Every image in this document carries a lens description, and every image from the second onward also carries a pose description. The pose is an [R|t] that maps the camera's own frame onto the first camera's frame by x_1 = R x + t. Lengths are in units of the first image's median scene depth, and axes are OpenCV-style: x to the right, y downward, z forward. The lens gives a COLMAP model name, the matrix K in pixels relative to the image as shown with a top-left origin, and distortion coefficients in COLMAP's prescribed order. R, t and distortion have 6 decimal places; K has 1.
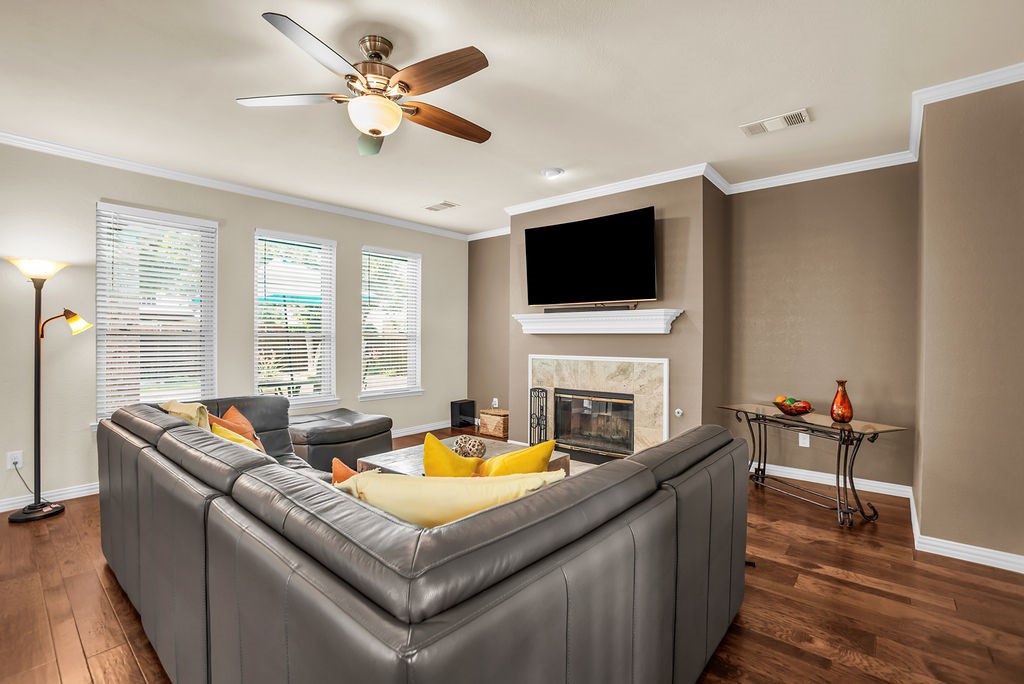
lens RADIAL K [[496.4, 0, 511.5], [0, 496.4, 339.2], [0, 0, 1]] dist [-0.020011, 0.000350]
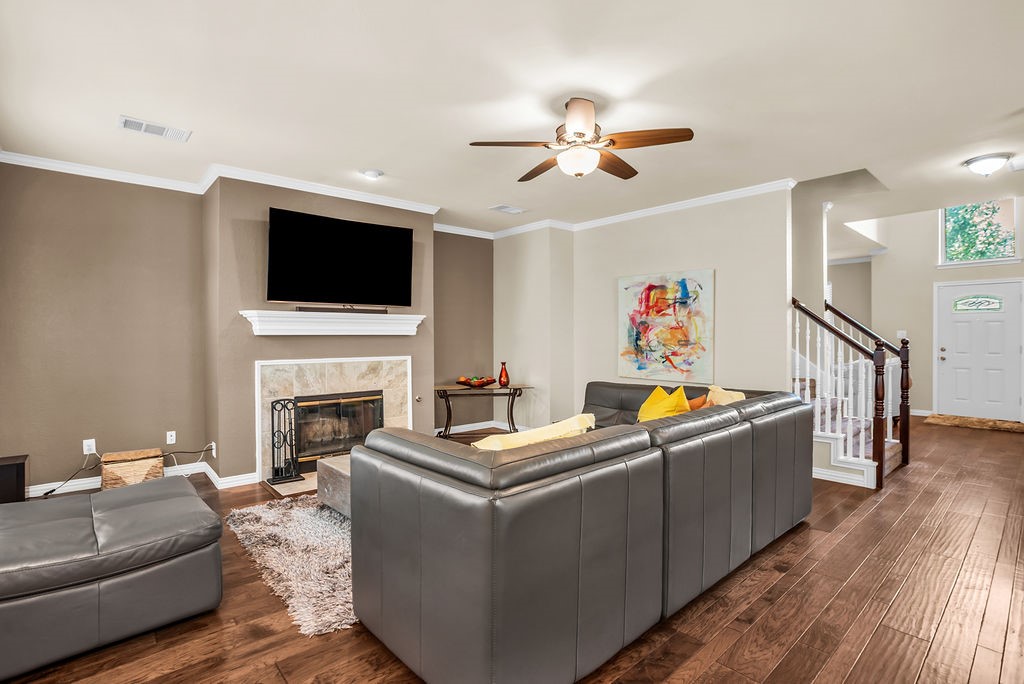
lens RADIAL K [[496.4, 0, 511.5], [0, 496.4, 339.2], [0, 0, 1]] dist [-0.020011, 0.000350]
pose [[0.149755, -0.005873, 0.988706, -0.801188], [0.013543, 0.999901, 0.003888, -0.002418], [-0.988630, 0.012807, 0.149820, 0.539272]]
